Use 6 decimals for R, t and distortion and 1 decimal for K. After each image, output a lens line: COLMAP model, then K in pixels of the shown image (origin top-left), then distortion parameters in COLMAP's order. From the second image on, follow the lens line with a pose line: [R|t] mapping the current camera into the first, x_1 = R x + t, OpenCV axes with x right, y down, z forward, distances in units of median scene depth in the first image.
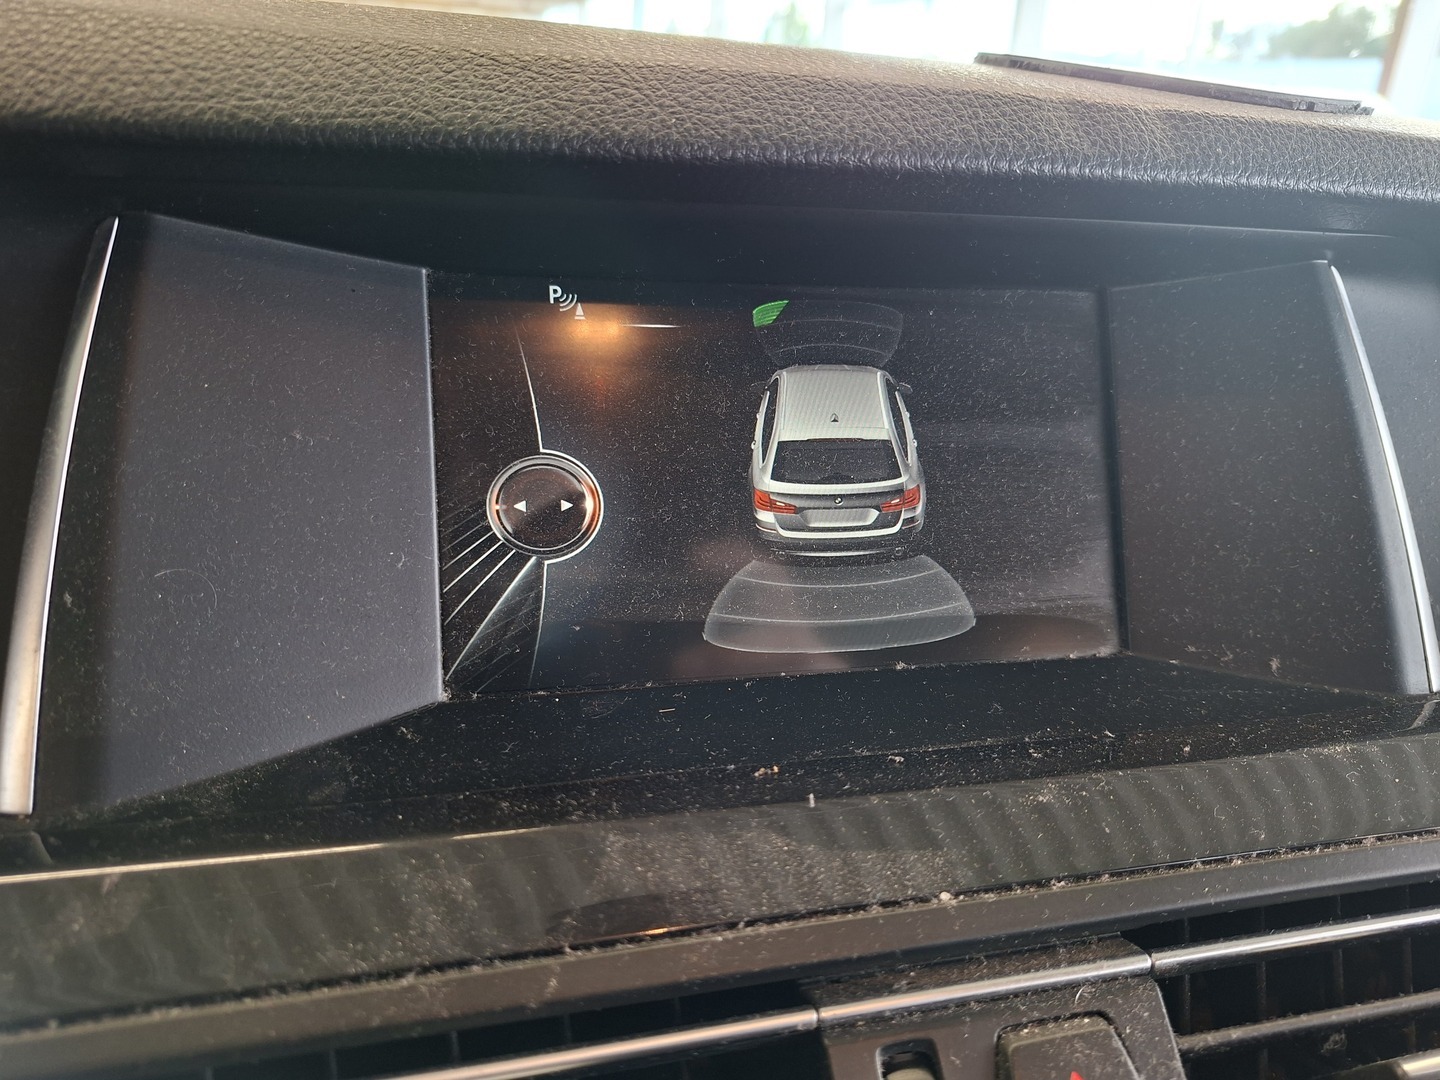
lens RADIAL K [[1010.9, 0, 701.6], [0, 1010.9, 543.1], [0, 0, 1]] dist [0.078352, -0.202214]
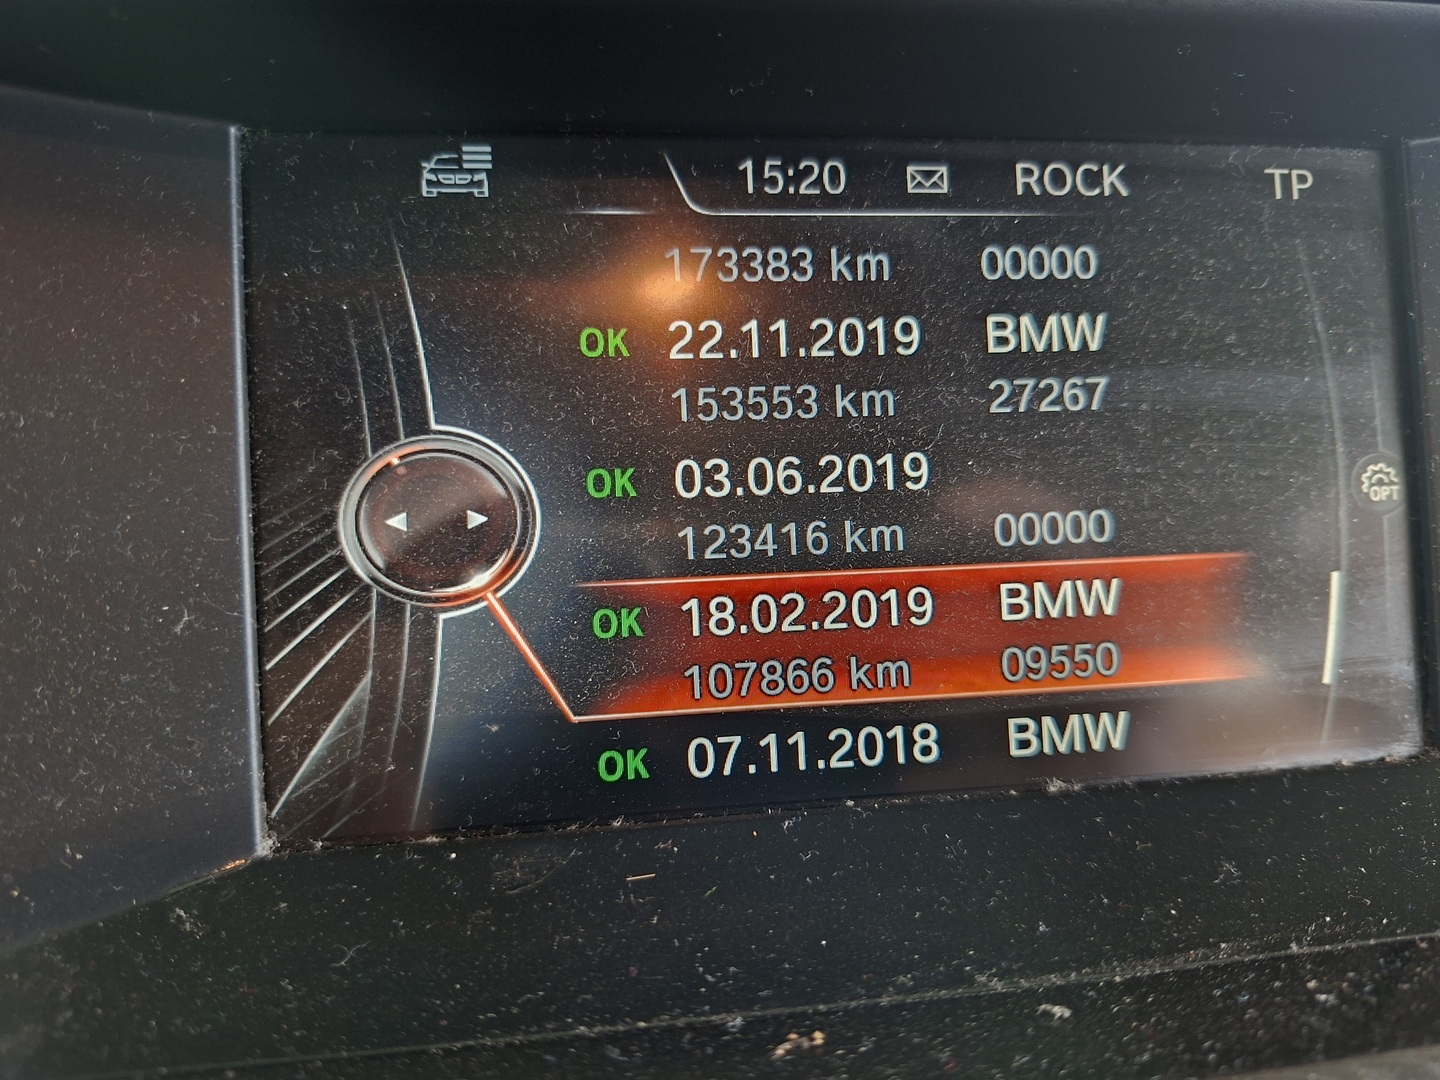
lens RADIAL K [[1055.3, 0, 701.2], [0, 1055.3, 541.6], [0, 0, 1]] dist [0.003200, -0.079433]
pose [[0.994489, -0.004797, -0.104731, 0.067832], [0.006847, 0.999792, 0.019224, -0.038879], [0.104617, -0.019835, 0.994315, 0.446912]]
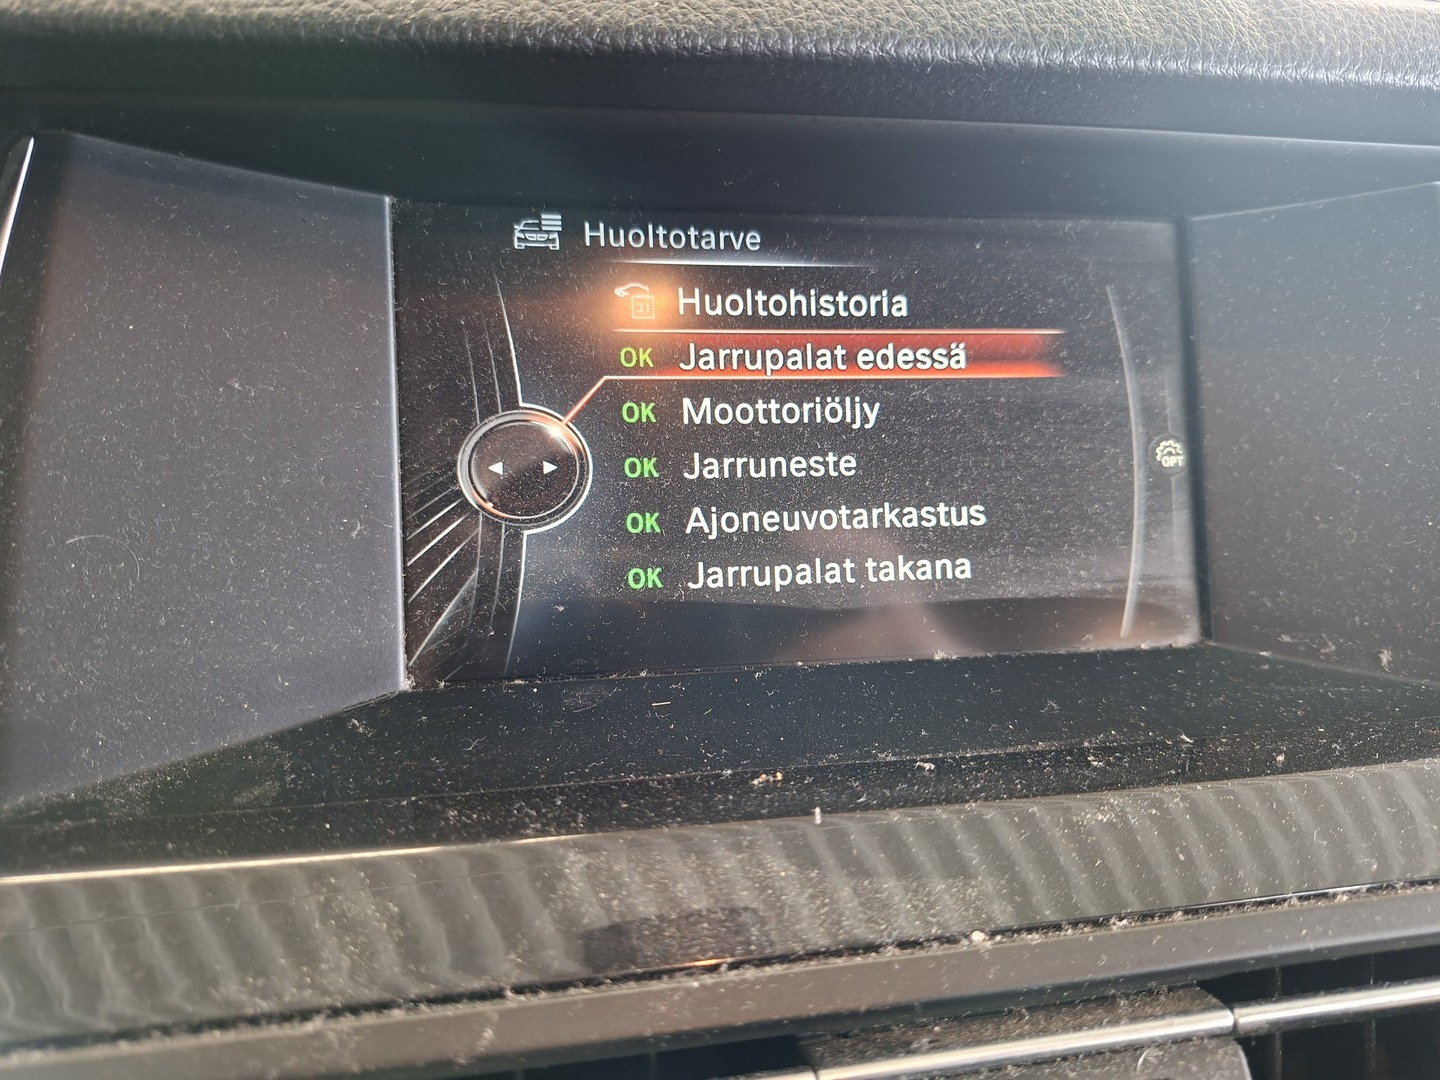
lens RADIAL K [[1023.0, 0, 704.6], [0, 1023.0, 534.1], [0, 0, 1]] dist [0.048804, -0.135725]
pose [[0.997971, 0.003130, -0.063593, 0.062191], [-0.002938, 0.999991, 0.003119, 0.018876], [0.063602, -0.002925, 0.997971, 0.142161]]
